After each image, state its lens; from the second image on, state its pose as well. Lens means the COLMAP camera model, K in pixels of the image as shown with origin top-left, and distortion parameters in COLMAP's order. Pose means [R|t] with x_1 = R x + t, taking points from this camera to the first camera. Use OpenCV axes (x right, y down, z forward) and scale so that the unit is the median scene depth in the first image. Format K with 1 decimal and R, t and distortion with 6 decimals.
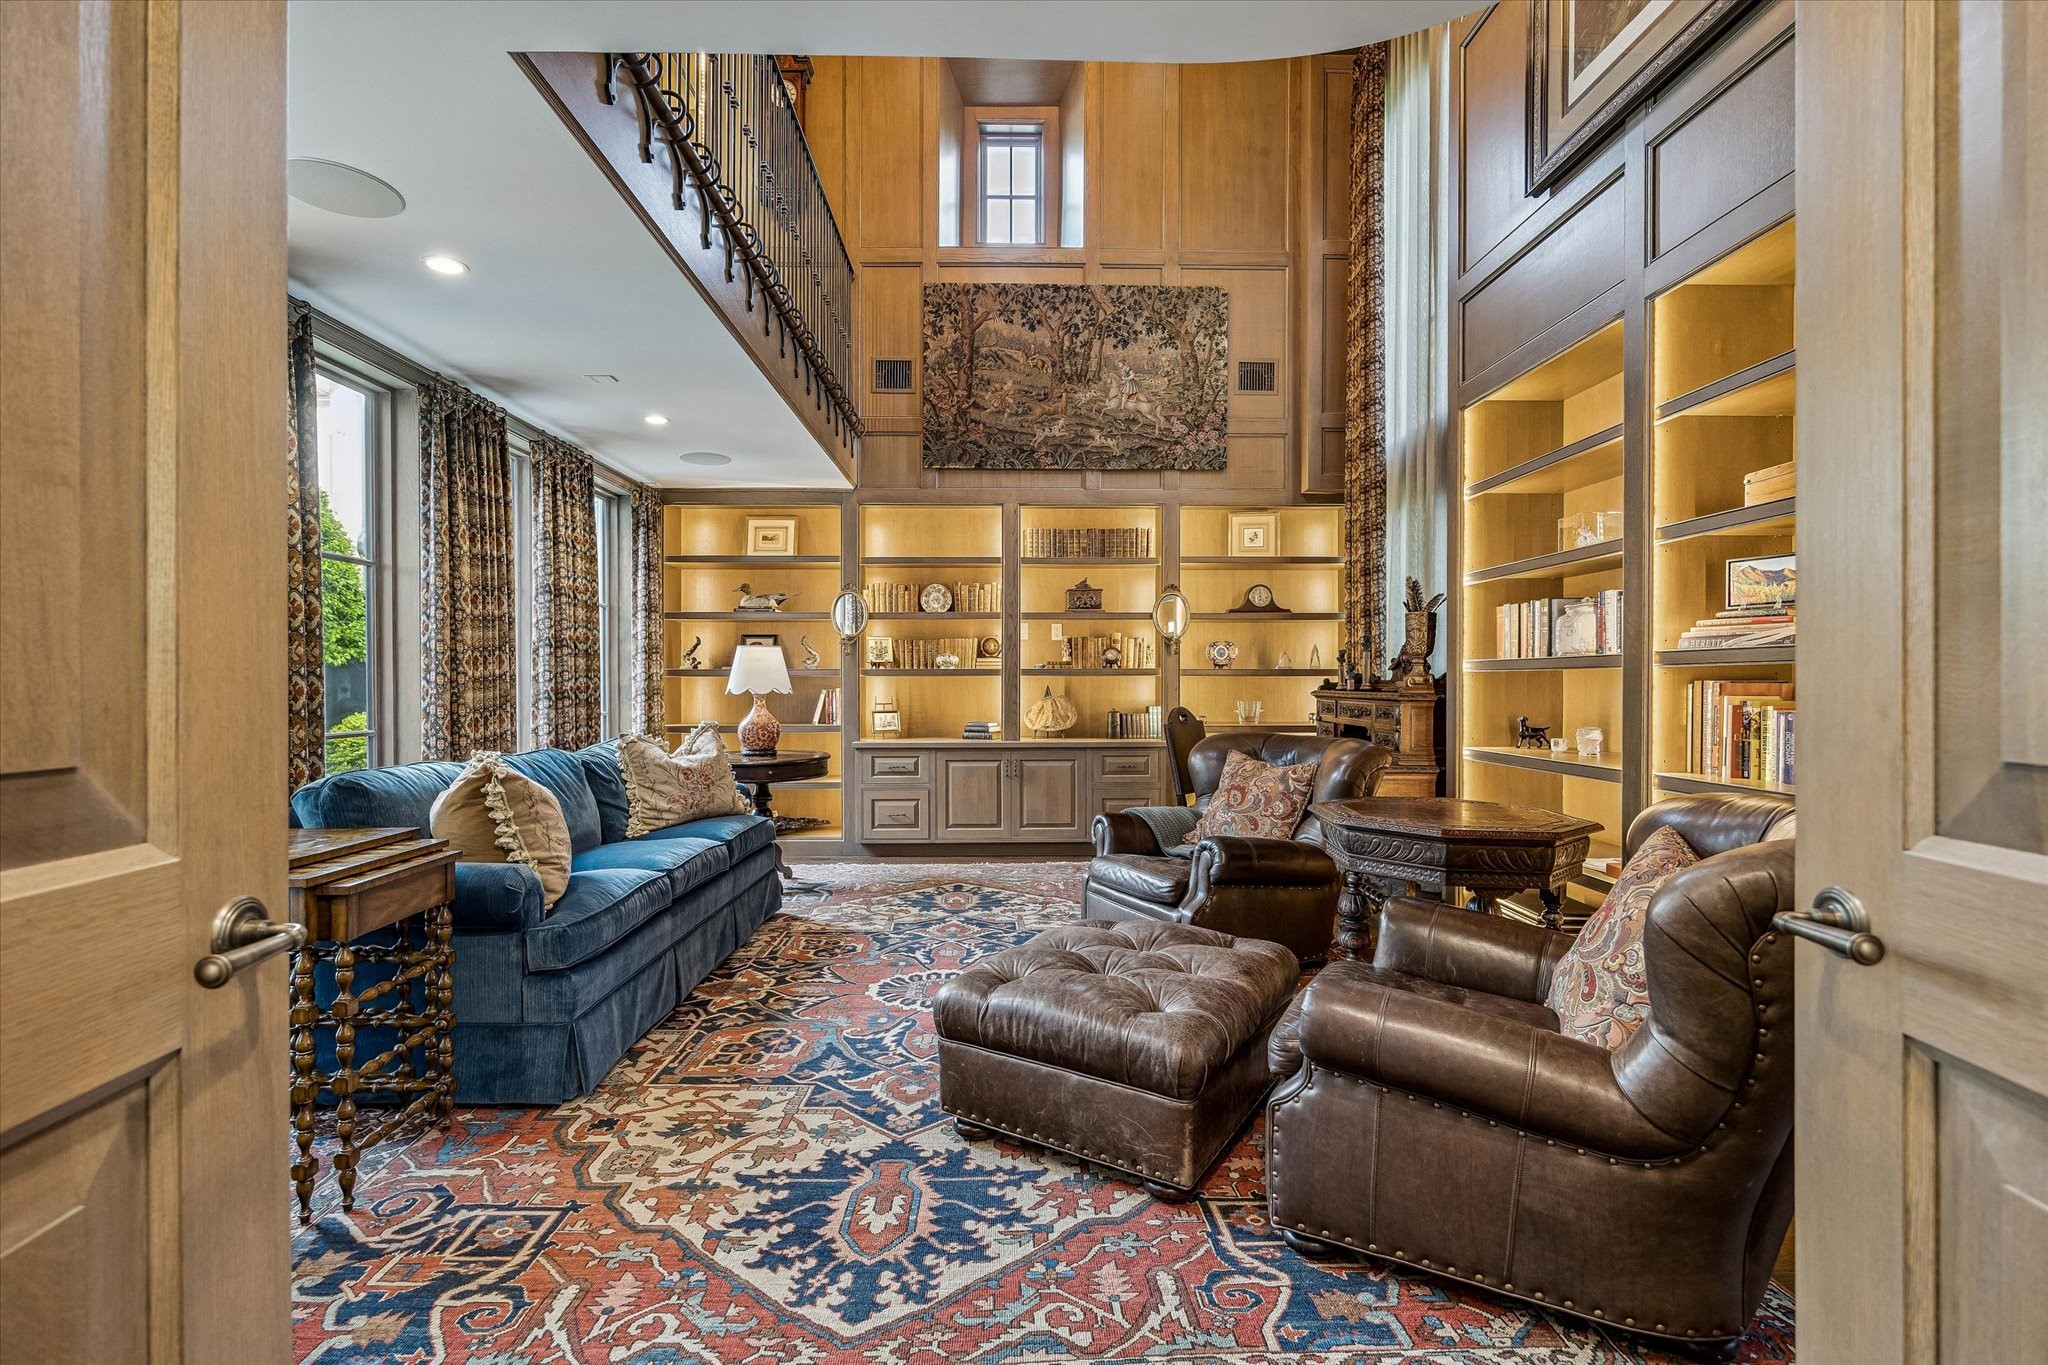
lens RADIAL K [[929.8, 0, 1021.2], [0, 929.8, 681.7], [0, 0, 1]] dist [0.000970, 0.000074]
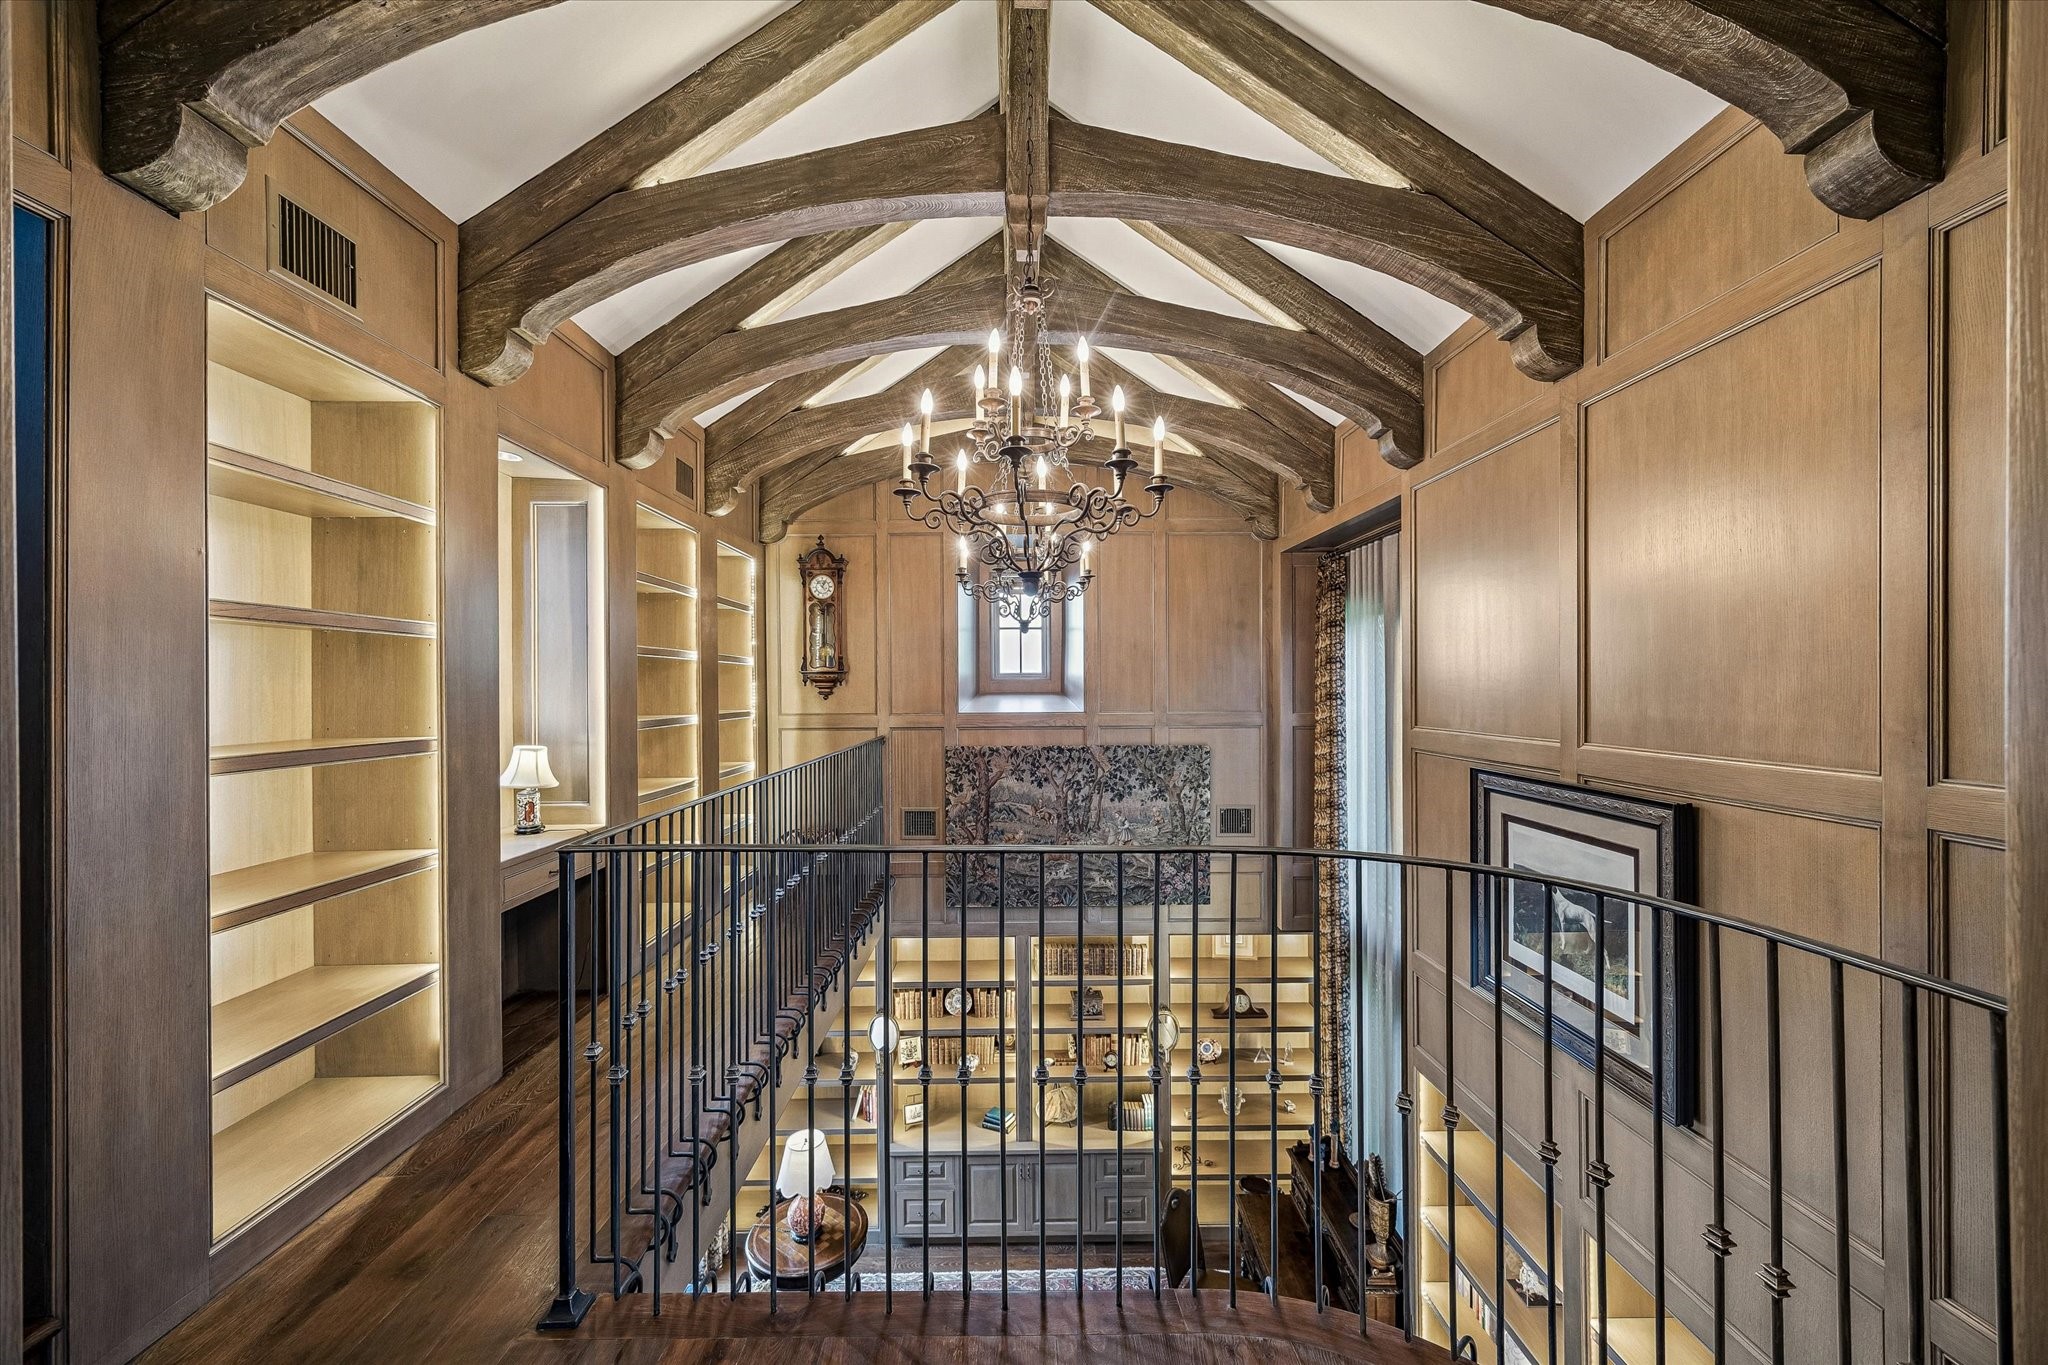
lens RADIAL K [[802.2, 0, 1025.1], [0, 802.2, 686.8], [0, 0, 1]] dist [-0.001678, -0.000025]
pose [[0.999937, -0.008469, -0.007376, 0.001803], [0.008462, 0.999964, -0.000886, -0.500175], [0.007383, 0.000824, 0.999972, 0.006823]]
